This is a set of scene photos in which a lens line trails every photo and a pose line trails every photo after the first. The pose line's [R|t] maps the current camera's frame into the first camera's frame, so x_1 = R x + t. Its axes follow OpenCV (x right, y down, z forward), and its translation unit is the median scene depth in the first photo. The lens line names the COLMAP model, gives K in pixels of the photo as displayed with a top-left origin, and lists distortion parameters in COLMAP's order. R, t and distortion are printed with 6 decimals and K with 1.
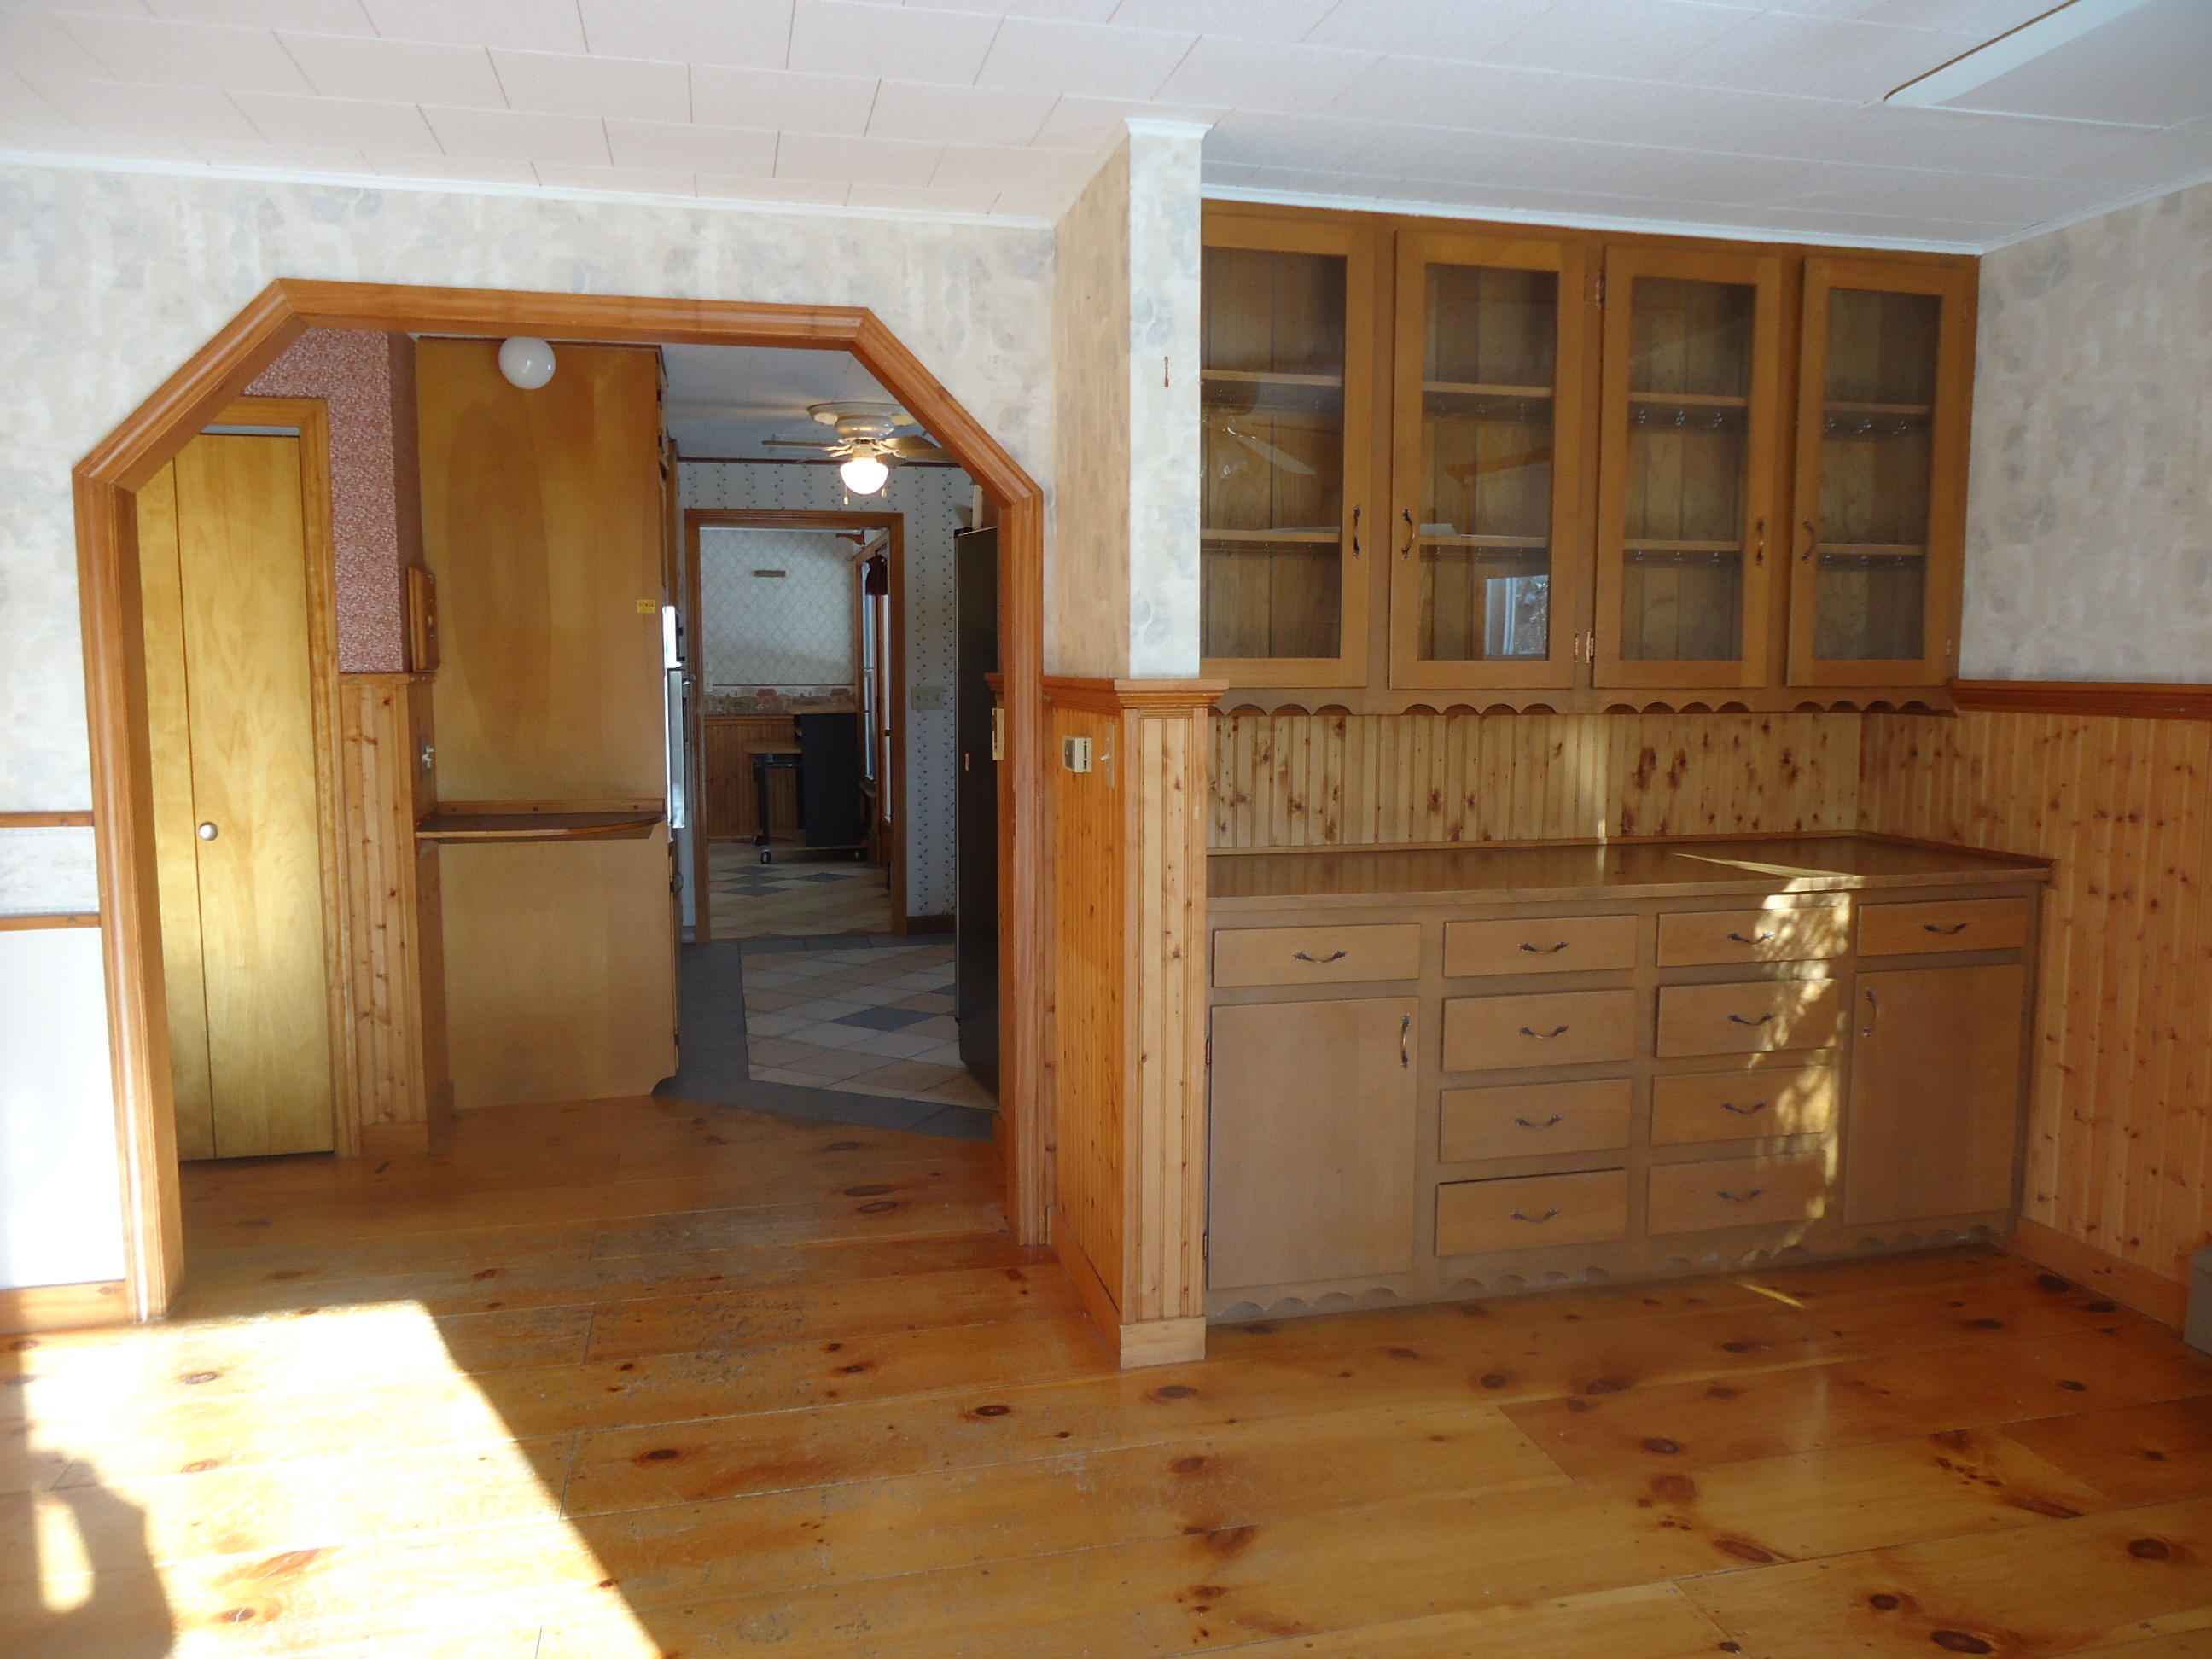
lens RADIAL K [[1566.8, 0, 1106.0], [0, 1566.8, 829.5], [0, 0, 1]] dist [-0.035642, 0.006319]
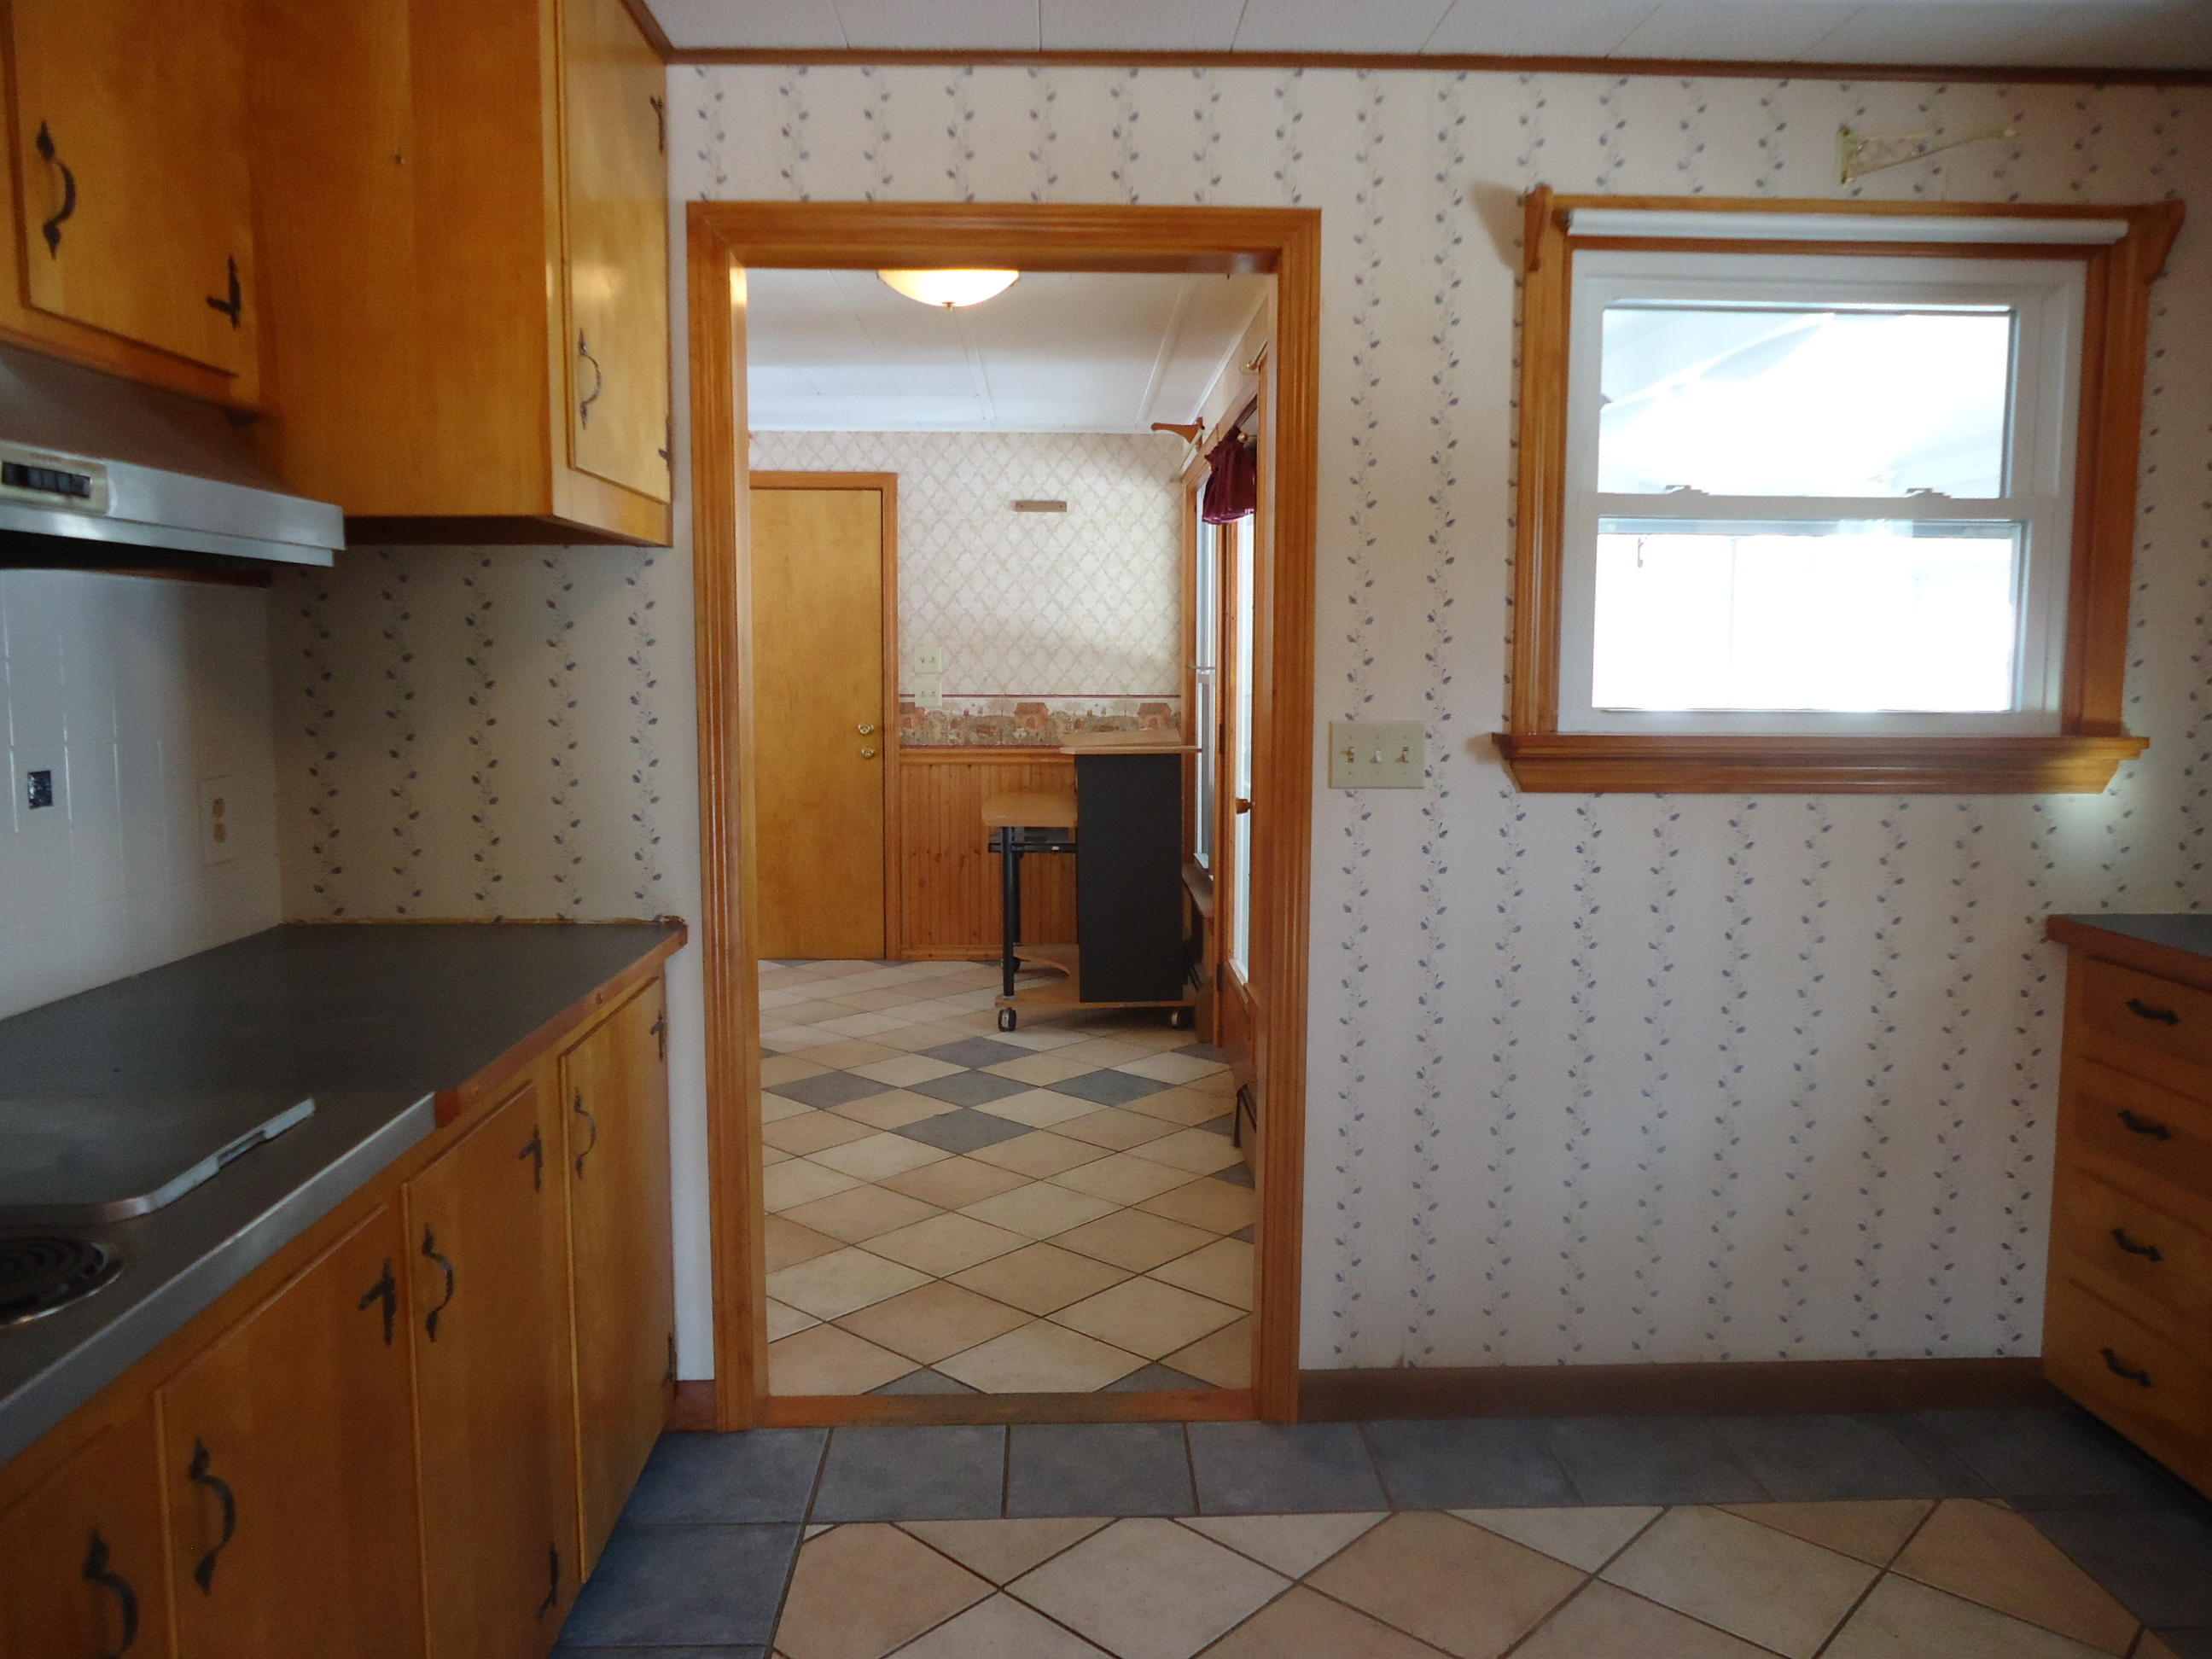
lens RADIAL K [[1566.8, 0, 1106.0], [0, 1566.8, 829.5], [0, 0, 1]] dist [-0.035642, 0.006319]
pose [[0.977913, 0.023891, -0.207641, -0.072960], [-0.023951, 0.999711, 0.002227, -0.048746], [0.207634, 0.002795, 0.978203, 0.473655]]
